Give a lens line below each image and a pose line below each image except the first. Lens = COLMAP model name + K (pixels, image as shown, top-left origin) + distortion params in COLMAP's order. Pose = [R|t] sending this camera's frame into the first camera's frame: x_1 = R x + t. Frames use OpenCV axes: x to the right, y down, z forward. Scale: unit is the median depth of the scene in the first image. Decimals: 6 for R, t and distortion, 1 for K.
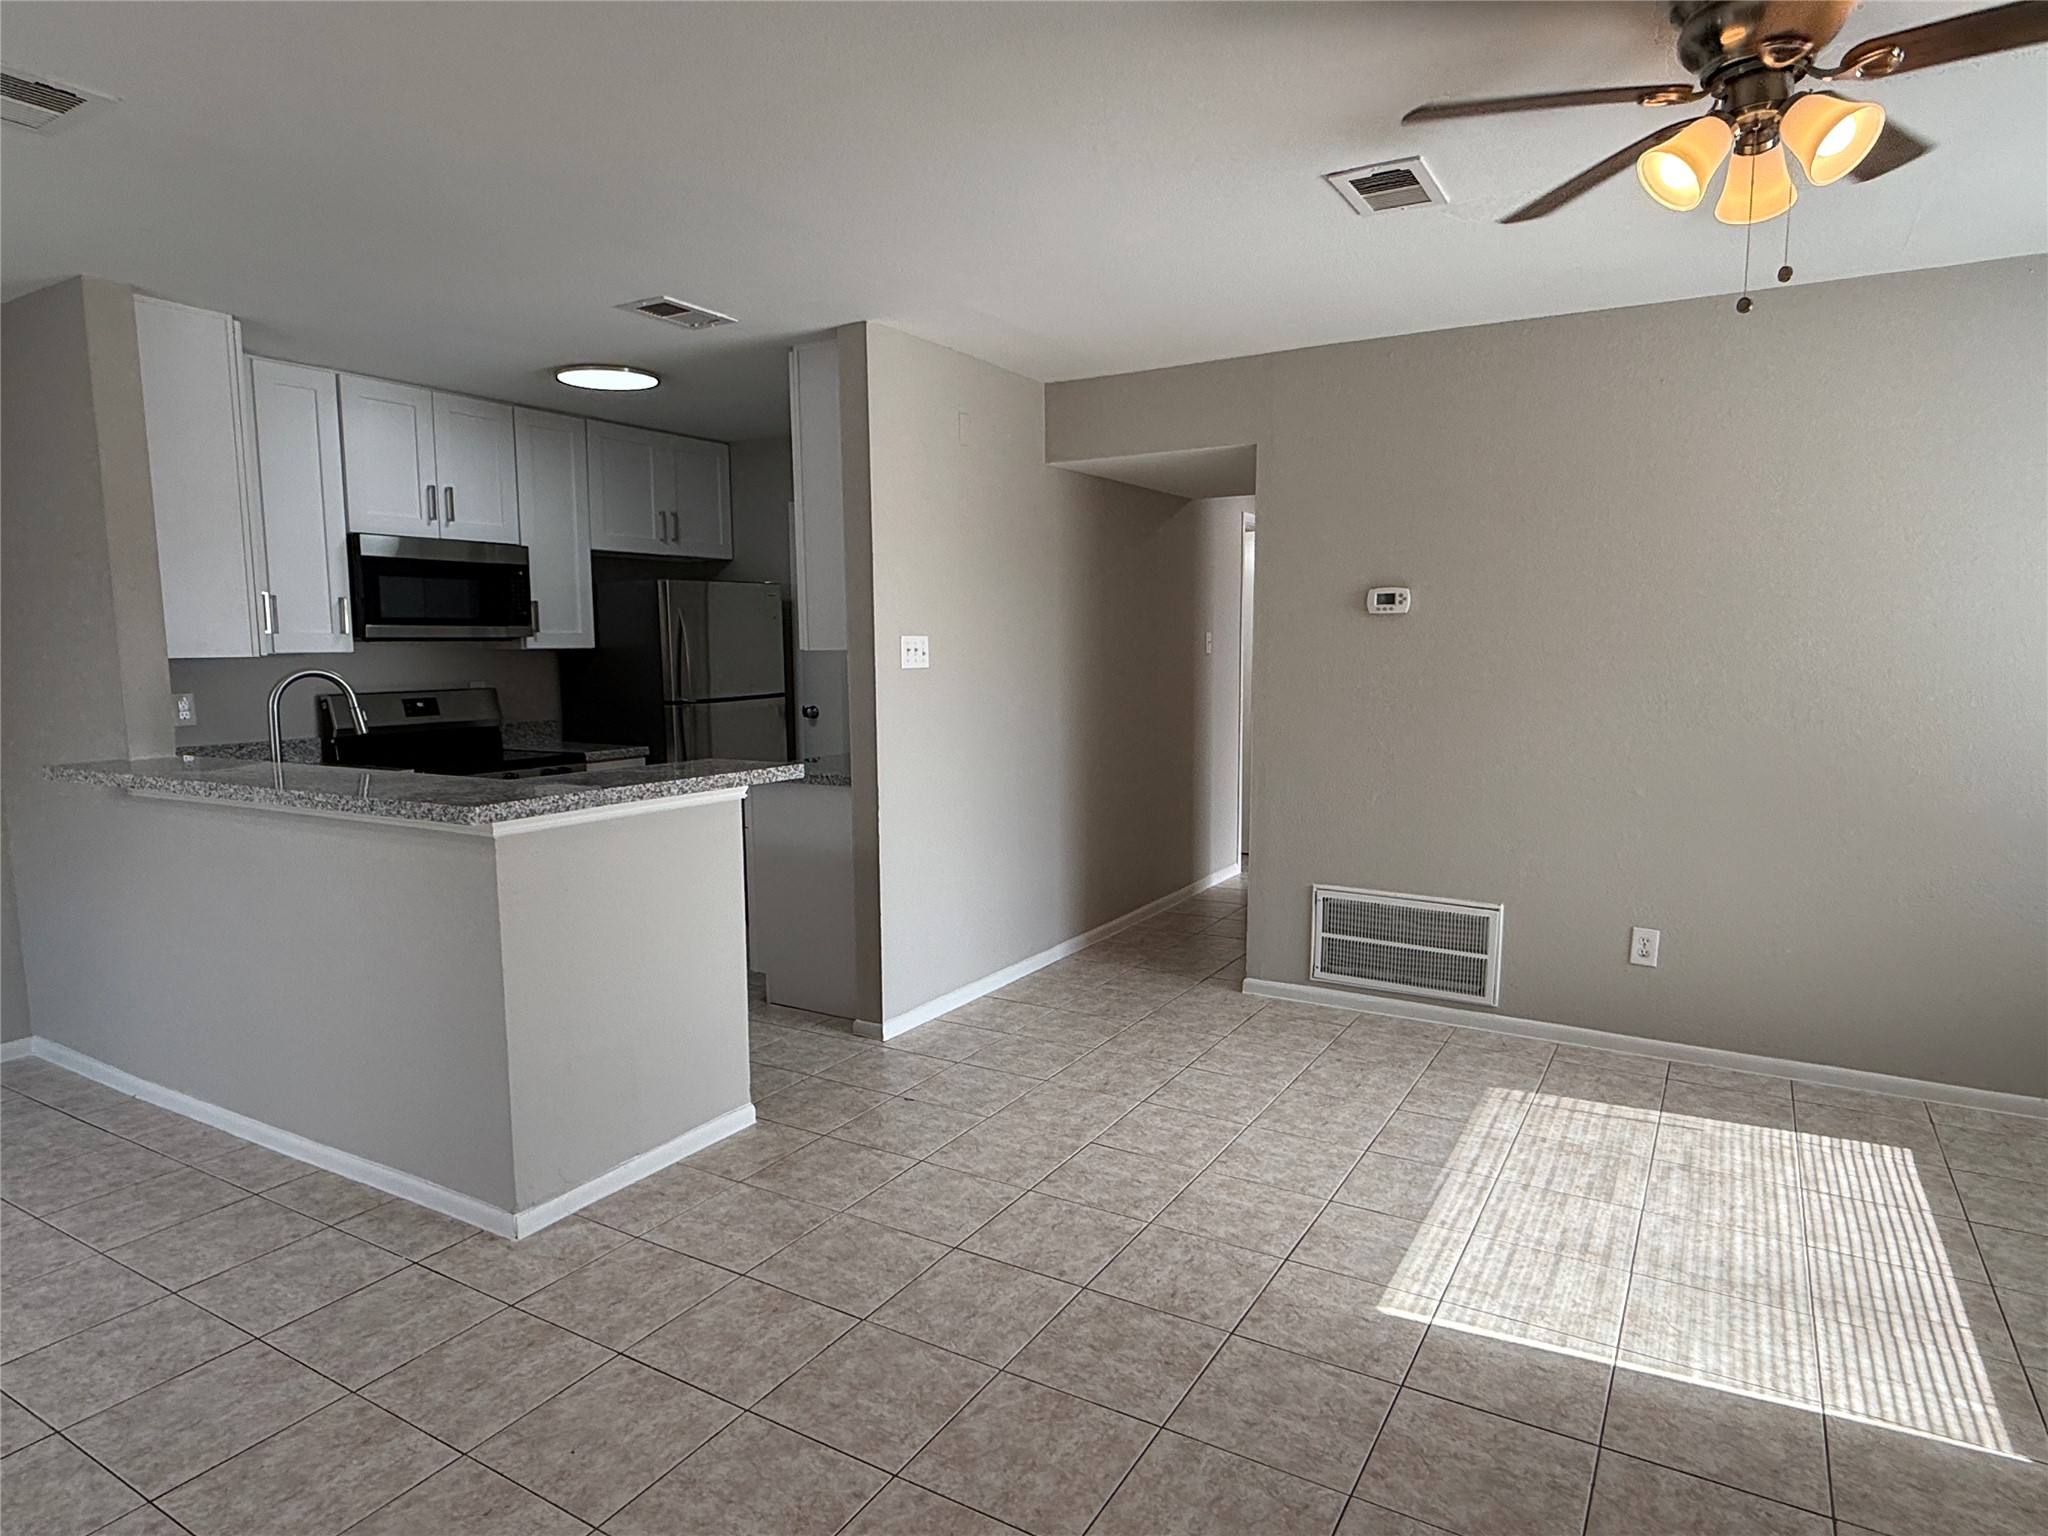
lens RADIAL K [[1203.8, 0, 1022.7], [0, 1203.8, 779.6], [0, 0, 1]] dist [0.000370, 0.000708]
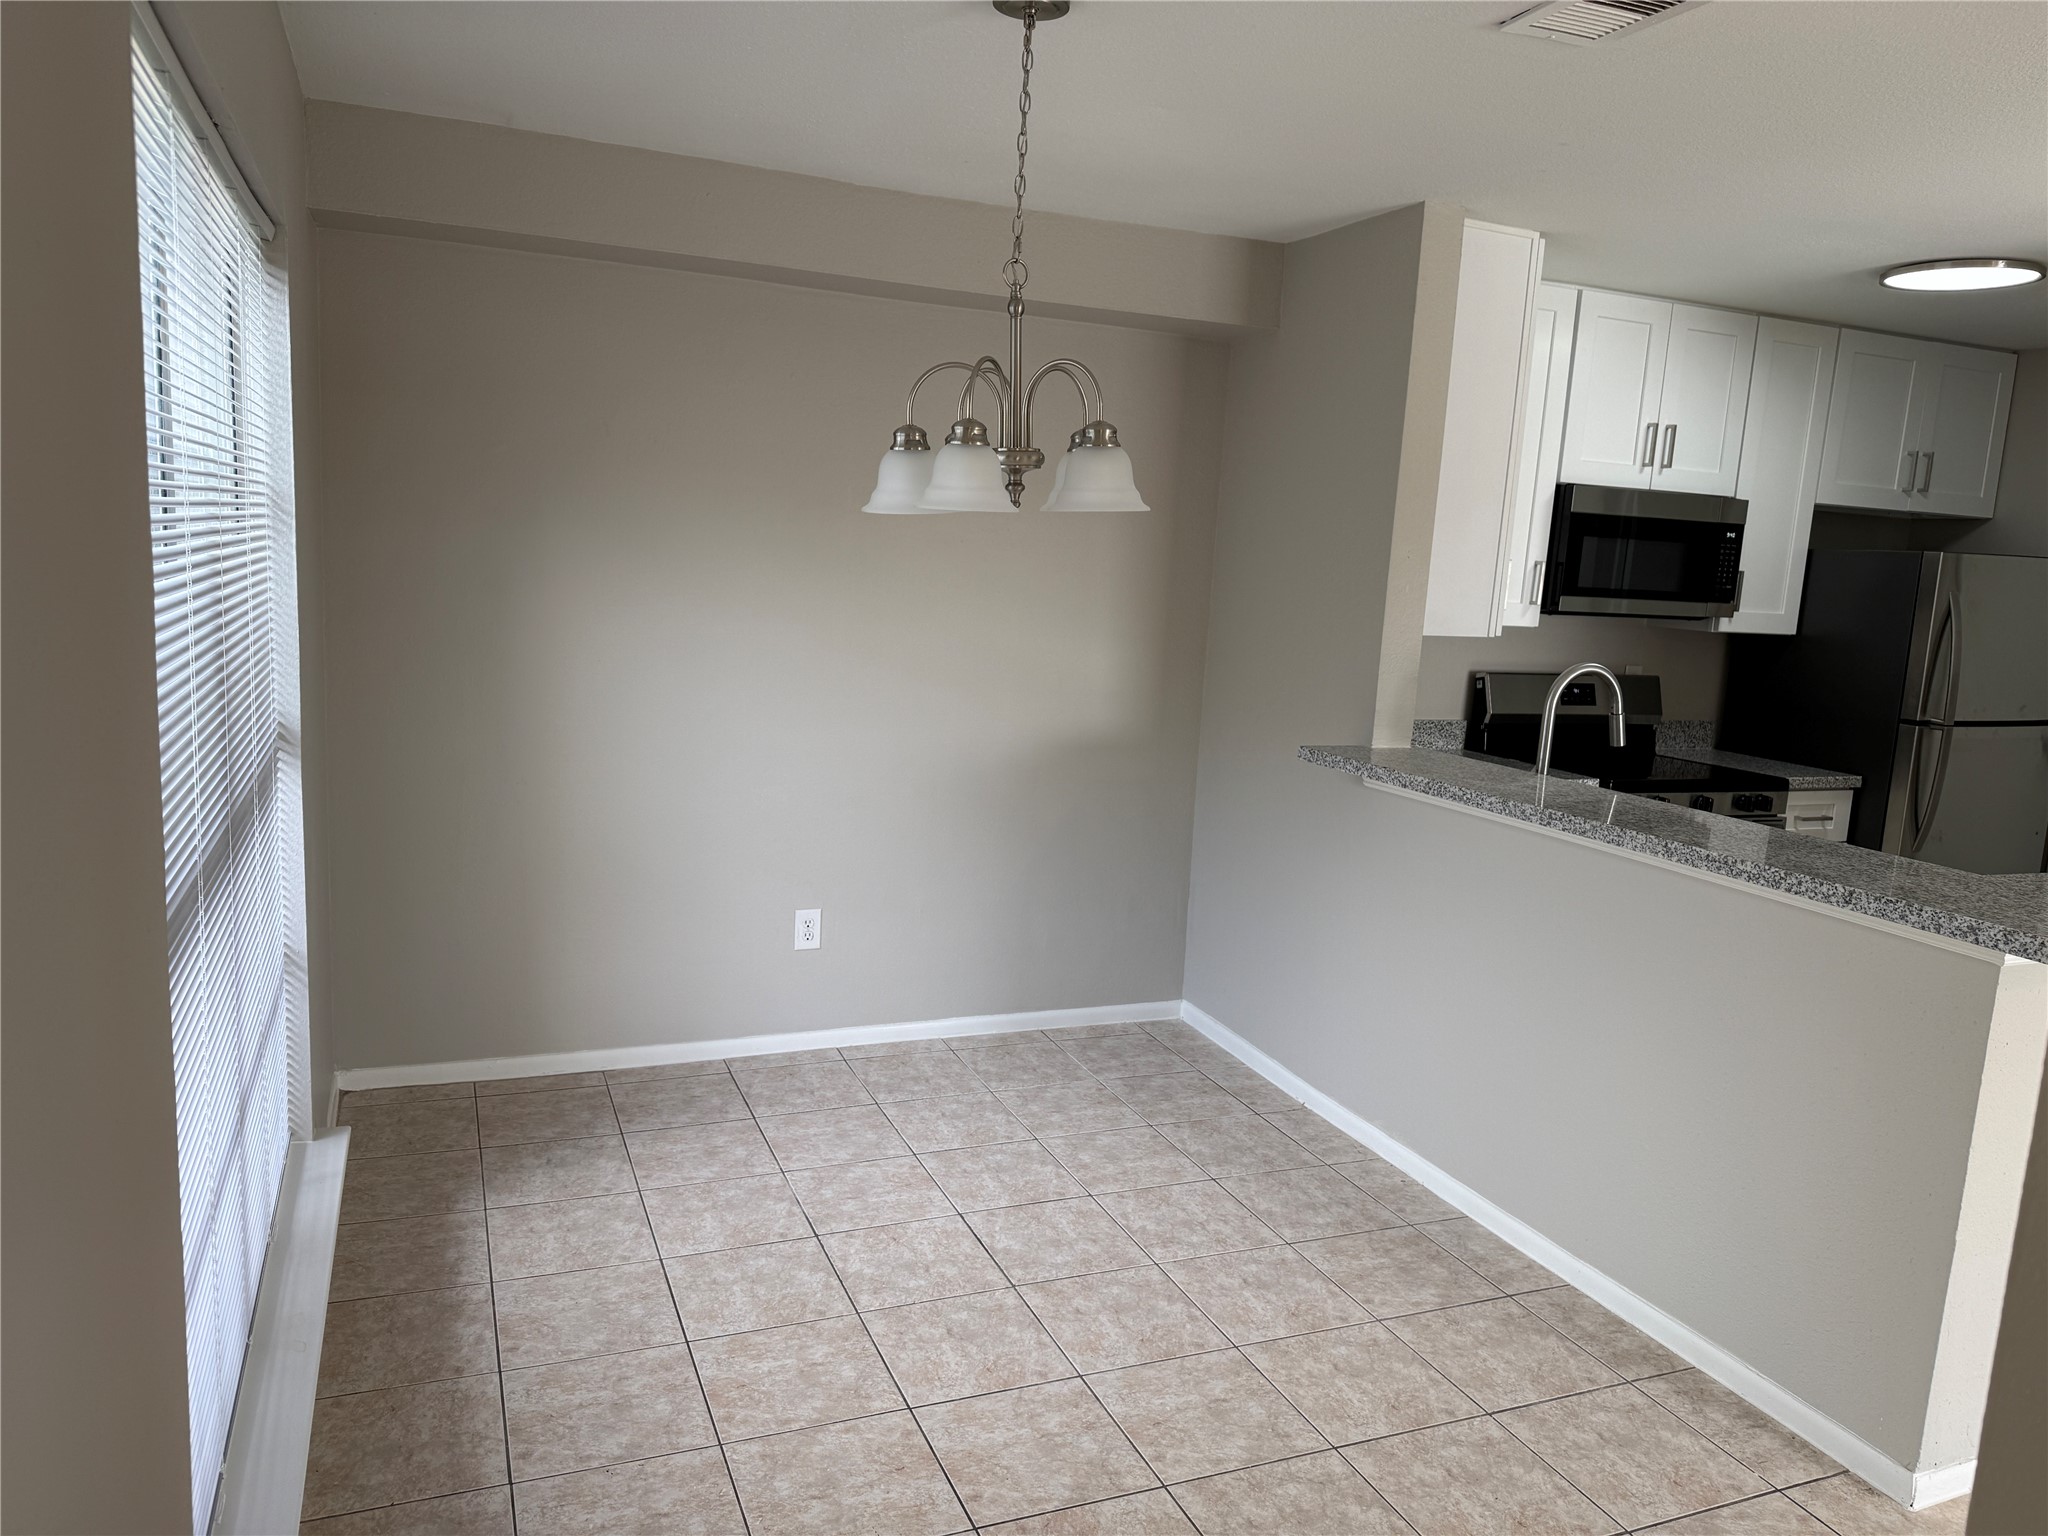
lens RADIAL K [[1441.9, 0, 1023.4], [0, 1441.9, 770.2], [0, 0, 1]] dist [0.037944, -0.042837]
pose [[0.798450, 0.144604, -0.584437, -0.264260], [-0.130906, 0.989201, 0.065911, -0.029828], [0.587657, 0.023879, 0.808758, -0.020992]]
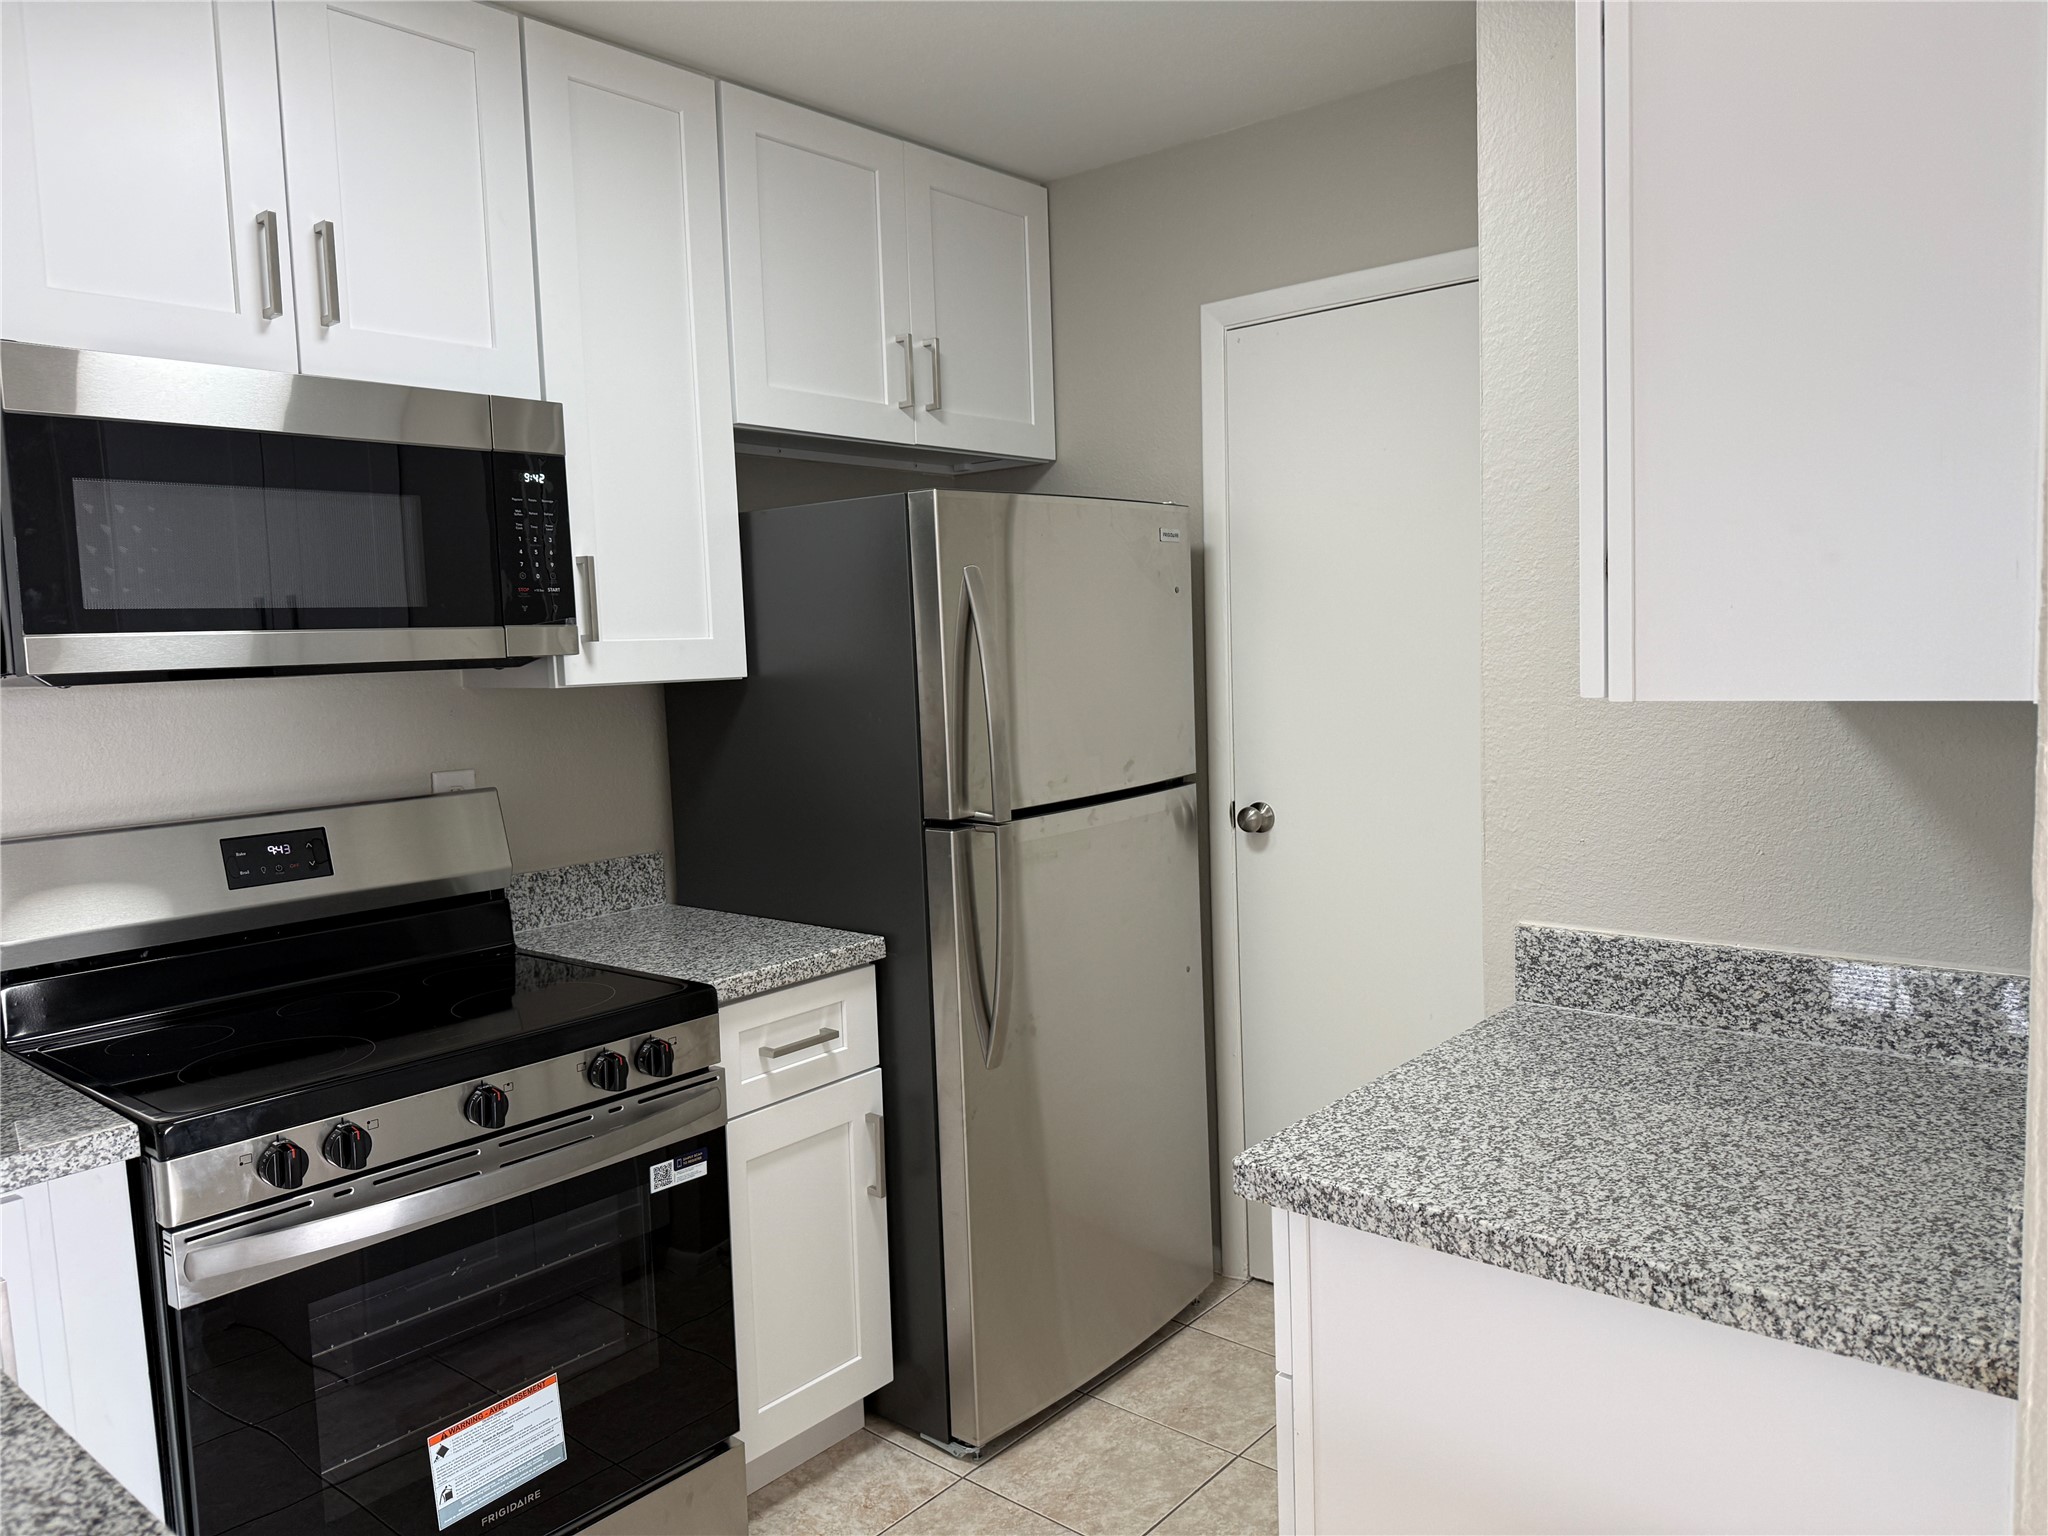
lens RADIAL K [[1441.9, 0, 1029.1], [0, 1441.9, 772.6], [0, 0, 1]] dist [0.037944, -0.042837]
pose [[0.986544, -0.008916, -0.163252, -0.251152], [0.005908, 0.999804, -0.018903, -0.092010], [0.163388, 0.017684, 0.986403, 0.737202]]
